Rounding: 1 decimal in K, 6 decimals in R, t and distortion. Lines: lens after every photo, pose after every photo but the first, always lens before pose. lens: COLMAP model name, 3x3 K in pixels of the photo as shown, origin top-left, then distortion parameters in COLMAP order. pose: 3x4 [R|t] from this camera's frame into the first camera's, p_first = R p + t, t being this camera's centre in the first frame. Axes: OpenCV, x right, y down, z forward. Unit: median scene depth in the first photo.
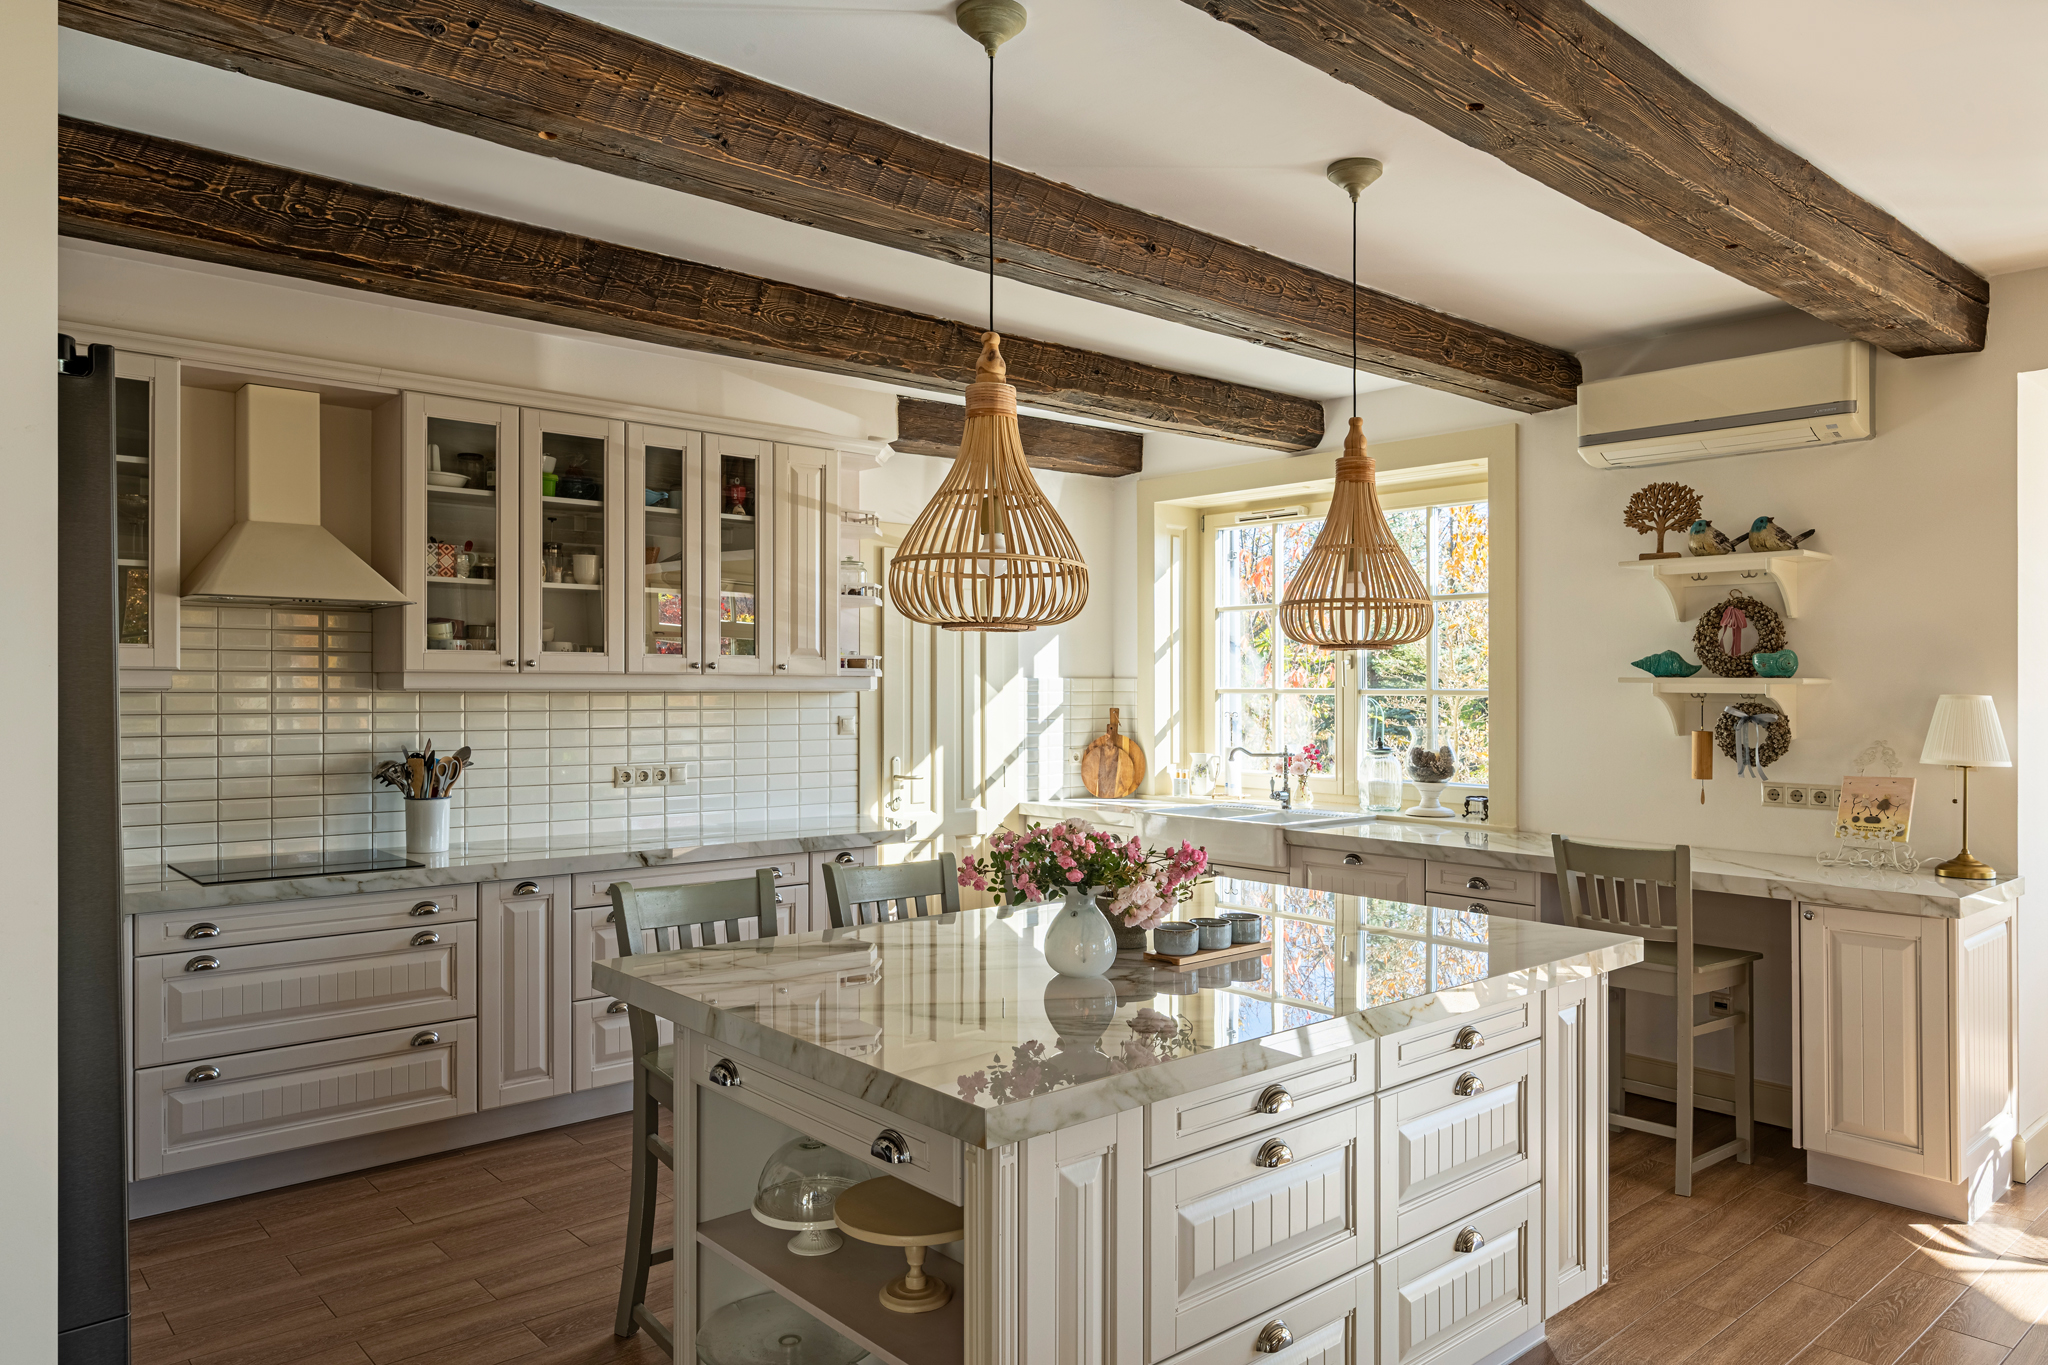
lens RADIAL K [[1367.1, 0, 1024.0], [0, 1367.1, 682.5], [0, 0, 1]] dist [0.001739, -0.001518]
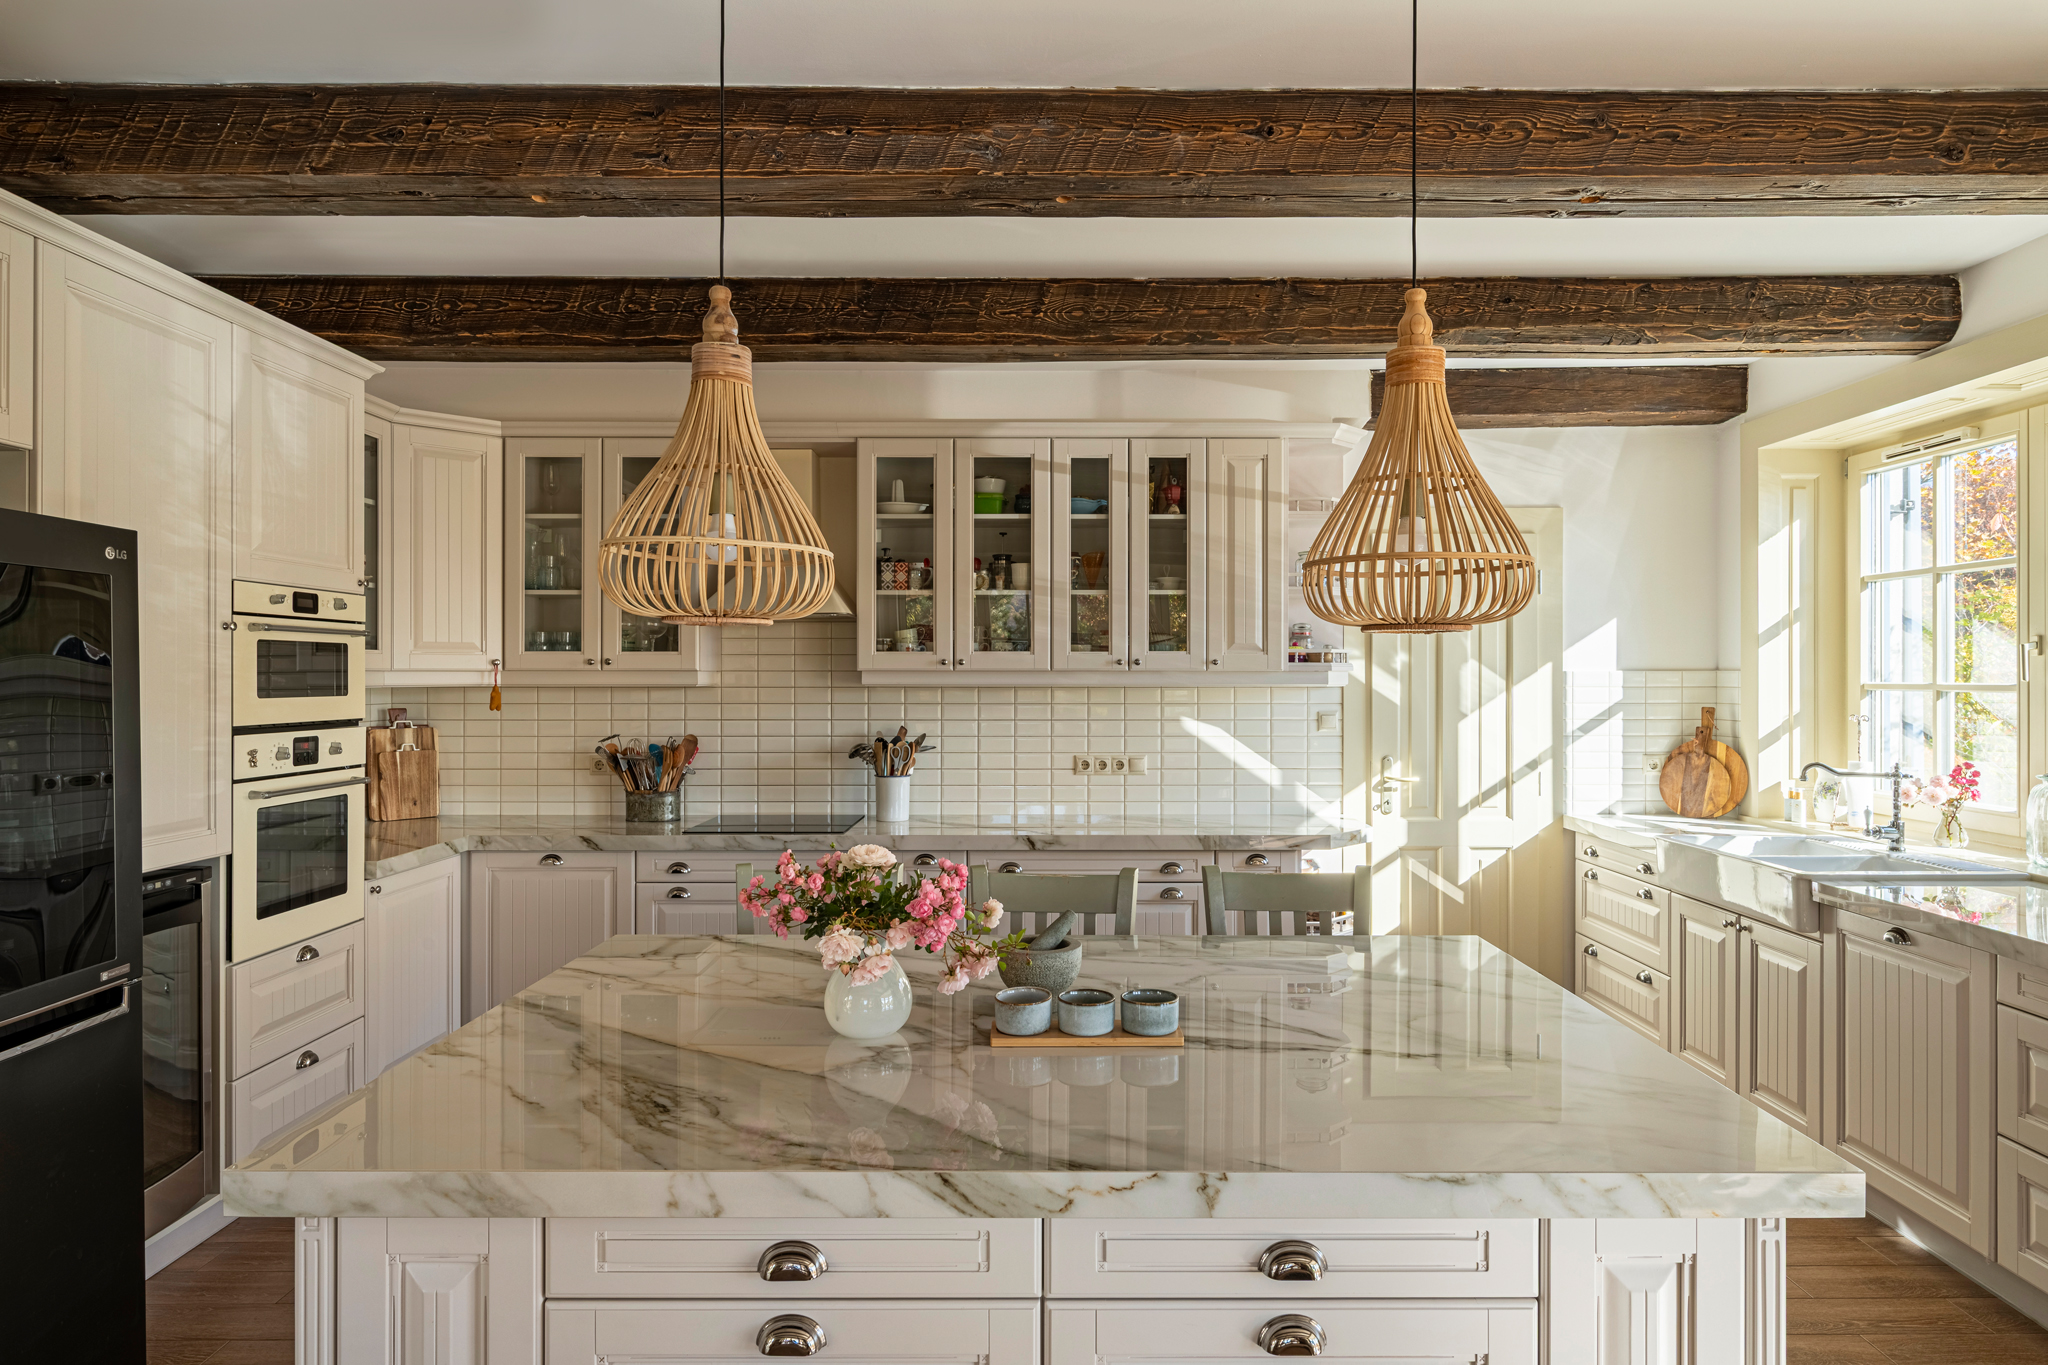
lens RADIAL K [[1185.6, 0, 1024.0], [0, 1185.6, 682.5], [0, 0, 1]] dist [-0.004012, 0.000879]
pose [[0.750491, 0.000591, -0.660881, 0.332476], [0.004258, 0.999975, 0.005730, -0.002619], [0.660867, -0.007115, 0.750469, 0.294084]]
